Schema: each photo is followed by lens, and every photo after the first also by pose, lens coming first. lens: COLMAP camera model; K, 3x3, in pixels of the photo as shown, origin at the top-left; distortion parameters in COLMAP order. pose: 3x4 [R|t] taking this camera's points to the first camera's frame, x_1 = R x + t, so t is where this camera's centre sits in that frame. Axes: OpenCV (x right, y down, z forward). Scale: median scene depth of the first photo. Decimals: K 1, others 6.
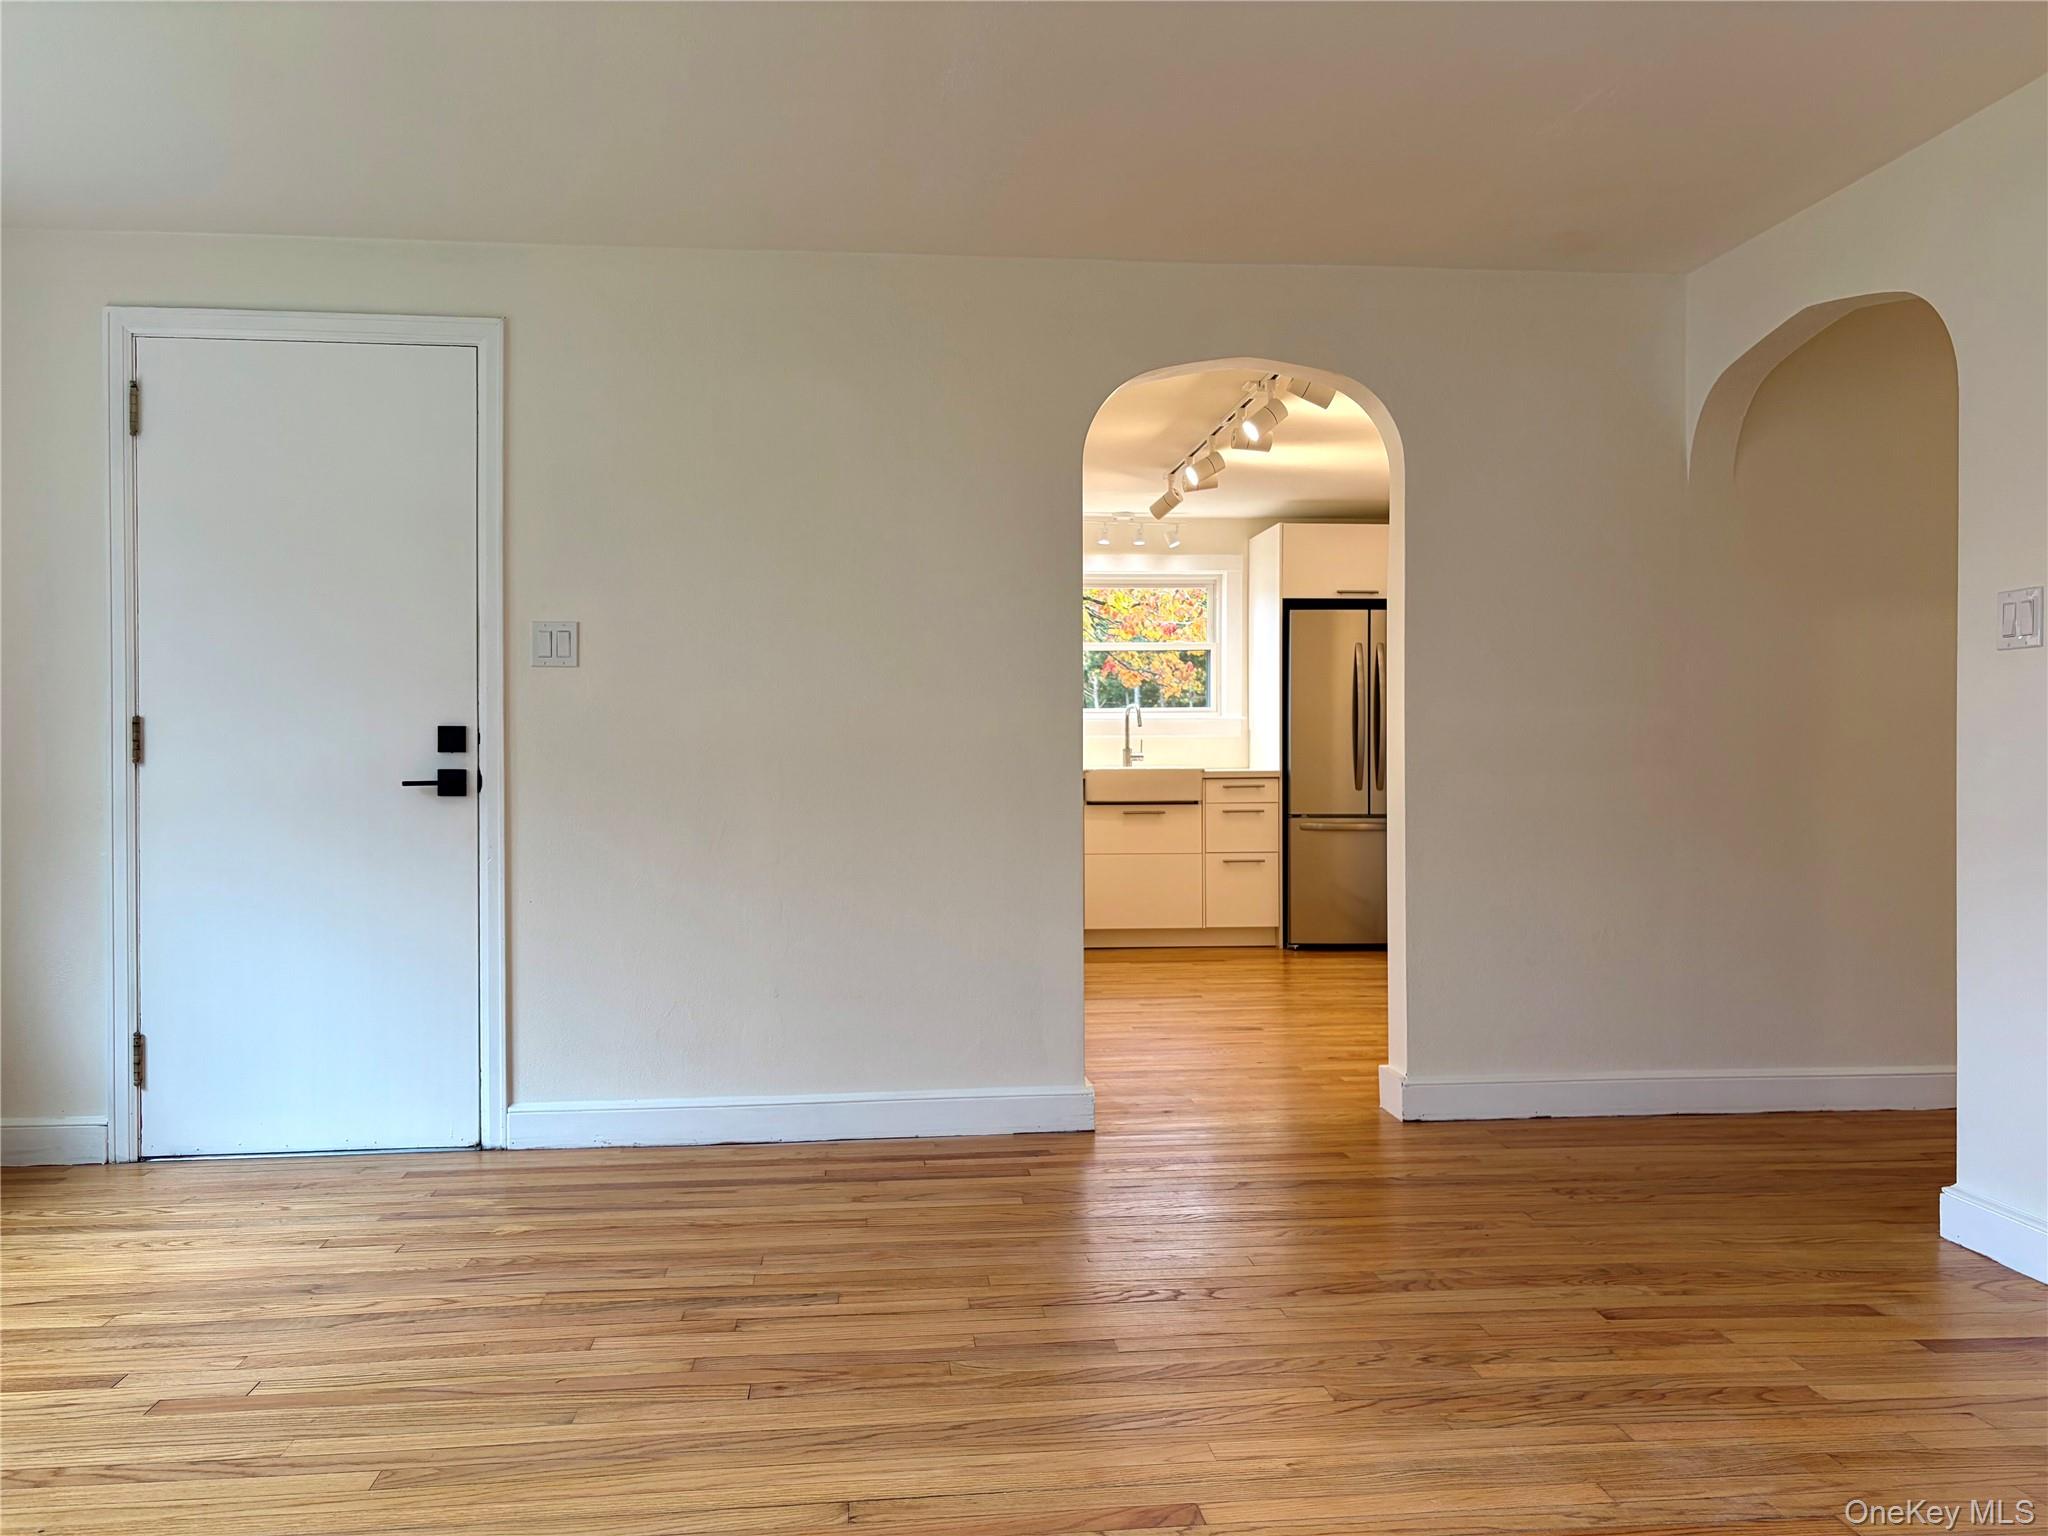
lens RADIAL K [[1533.2, 0, 1024.0], [0, 1533.2, 768.0], [0, 0, 1]] dist [0.024224, -0.004134]
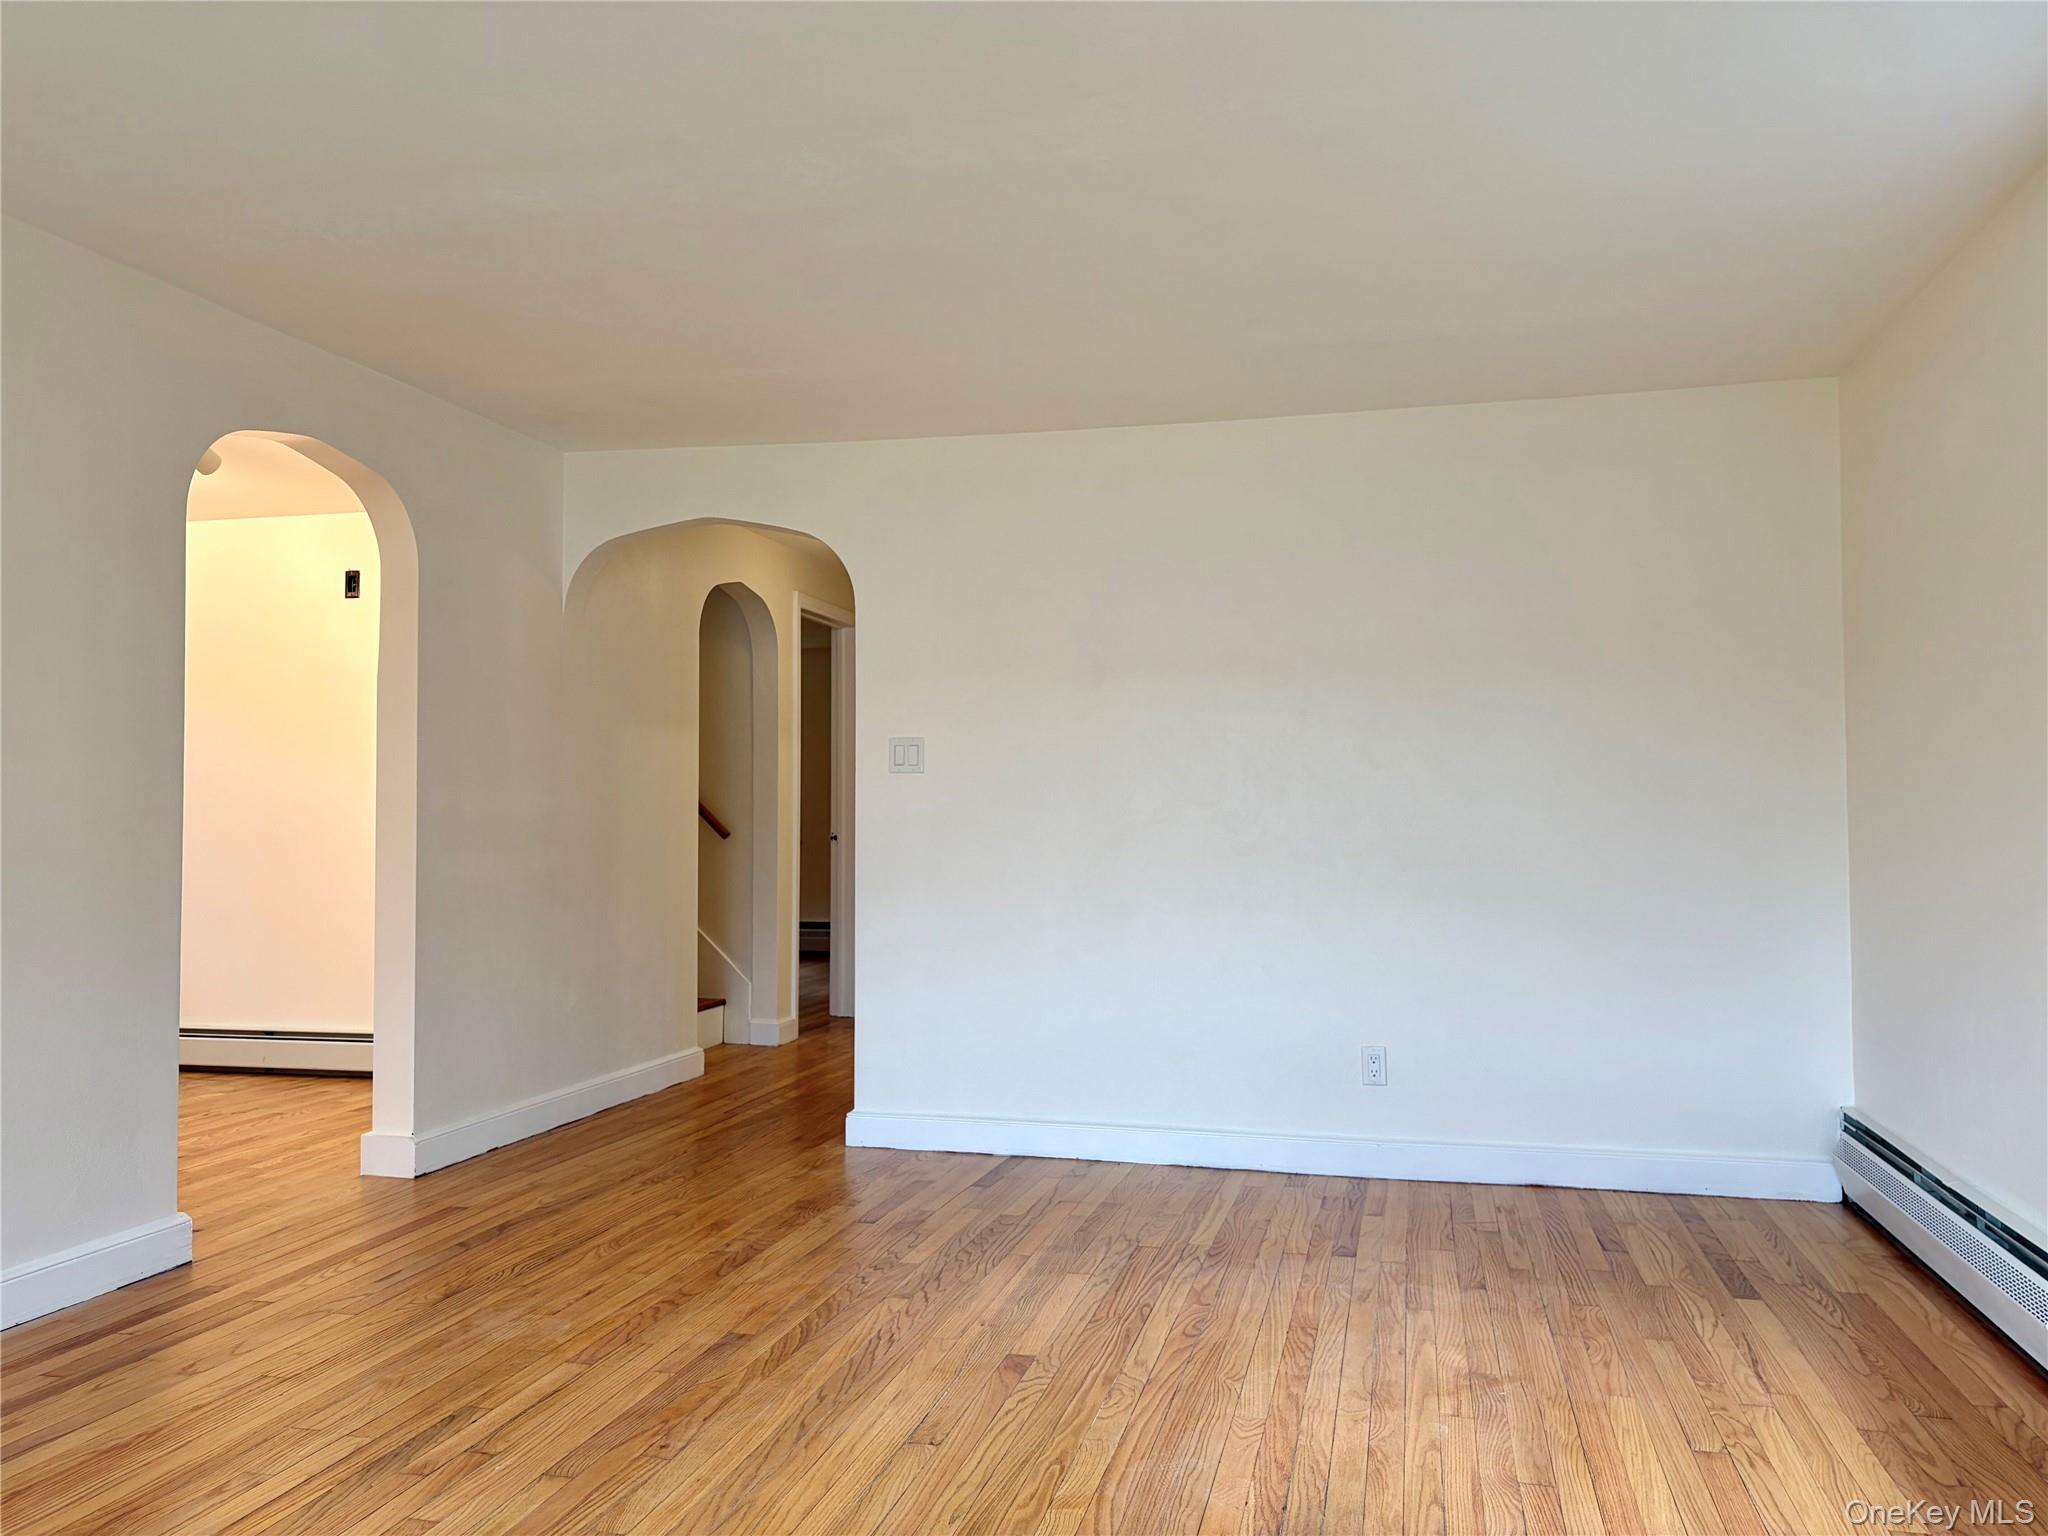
lens RADIAL K [[1533.2, 0, 1024.0], [0, 1533.2, 768.0], [0, 0, 1]] dist [0.024224, -0.004134]
pose [[0.344460, 0.038292, 0.938020, -0.933945], [0.002205, 0.999132, -0.041596, -0.013897], [-0.938798, 0.016396, 0.344077, 0.345938]]
